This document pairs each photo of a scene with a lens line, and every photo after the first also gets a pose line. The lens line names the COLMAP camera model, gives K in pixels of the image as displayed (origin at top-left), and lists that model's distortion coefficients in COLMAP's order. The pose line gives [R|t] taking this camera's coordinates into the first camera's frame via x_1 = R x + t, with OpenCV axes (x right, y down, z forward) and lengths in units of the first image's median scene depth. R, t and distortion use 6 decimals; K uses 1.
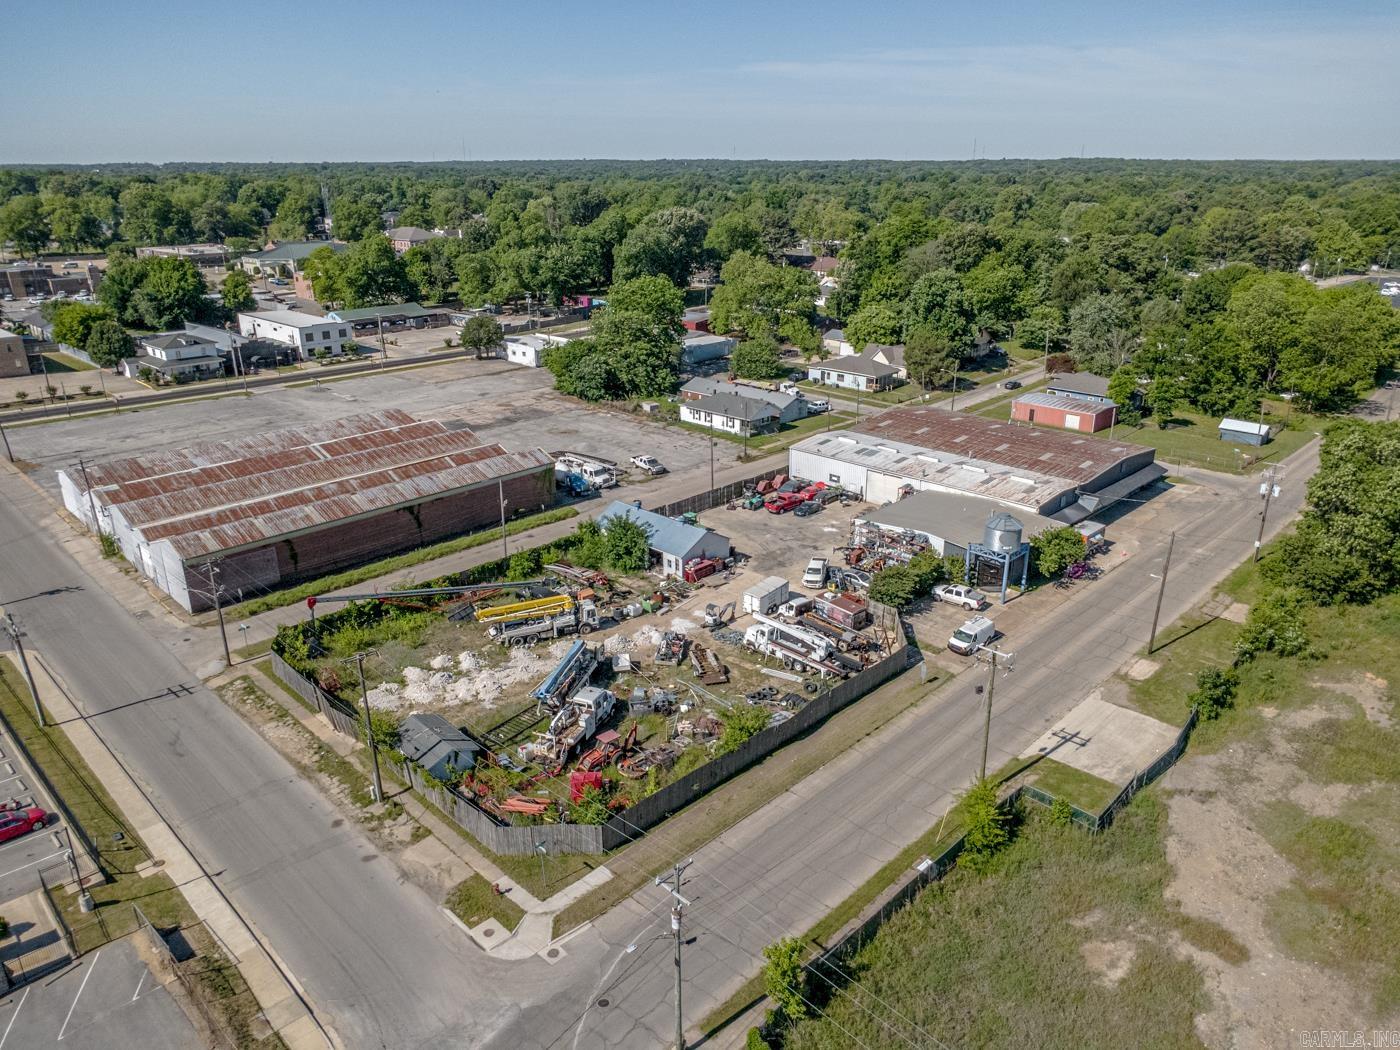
lens RADIAL K [[984.0, 0, 700.0], [0, 984.0, 525.0], [0, 0, 1]] dist [0.005317, -0.002364]
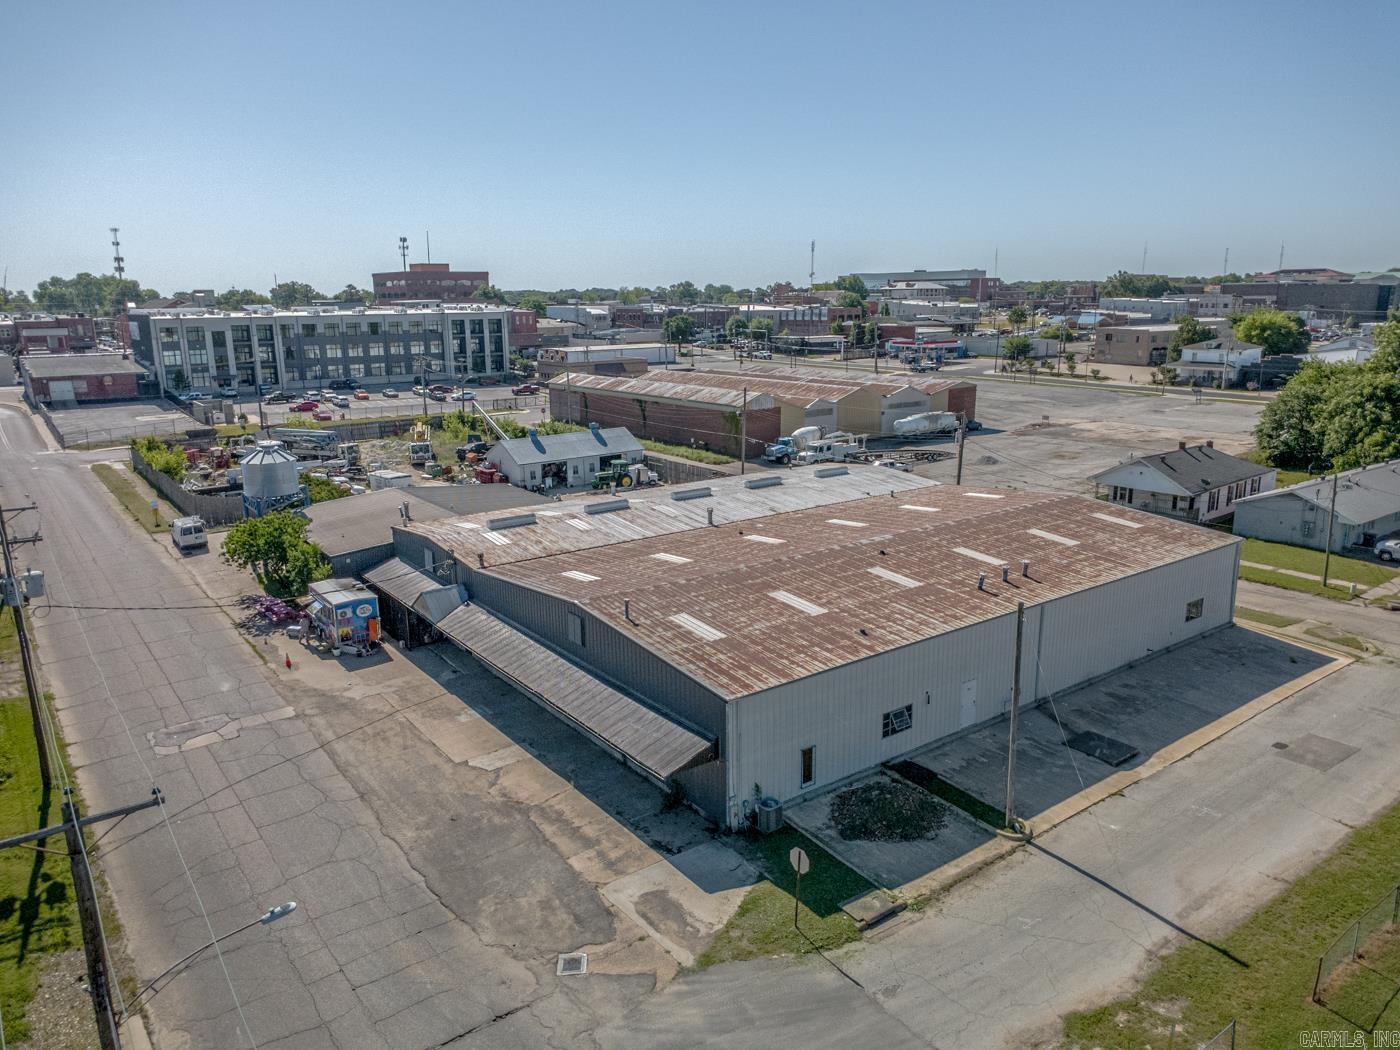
lens RADIAL K [[984.0, 0, 700.0], [0, 984.0, 525.0], [0, 0, 1]] dist [0.005317, -0.002364]
pose [[-0.156439, 0.230320, -0.960458, 0.843352], [-0.329665, 0.904488, 0.270595, -0.223556], [0.931046, 0.358961, -0.065569, 1.200784]]
